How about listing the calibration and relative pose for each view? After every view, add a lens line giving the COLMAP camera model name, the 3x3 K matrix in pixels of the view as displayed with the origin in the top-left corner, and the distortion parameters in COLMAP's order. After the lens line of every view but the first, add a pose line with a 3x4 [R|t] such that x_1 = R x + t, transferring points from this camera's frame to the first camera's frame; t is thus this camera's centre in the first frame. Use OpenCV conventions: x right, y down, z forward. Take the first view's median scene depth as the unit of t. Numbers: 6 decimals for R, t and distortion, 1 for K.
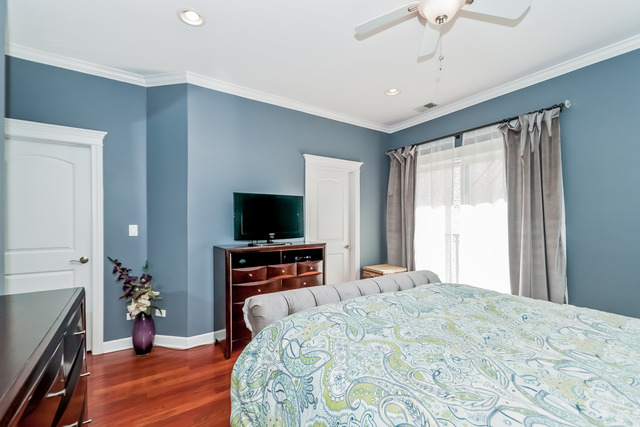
lens RADIAL K [[280.6, 0, 319.0], [0, 280.6, 219.8], [0, 0, 1]] dist [0.000610, 0.000073]
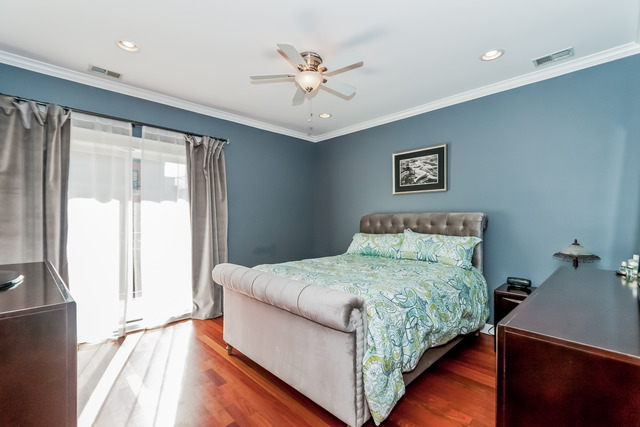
lens RADIAL K [[280.6, 0, 319.0], [0, 280.6, 219.8], [0, 0, 1]] dist [0.000610, 0.000073]
pose [[-0.185508, -0.010445, 0.982587, -0.545219], [-0.006223, 0.999936, 0.009455, -0.001072], [-0.982623, -0.004361, -0.185561, 0.605924]]
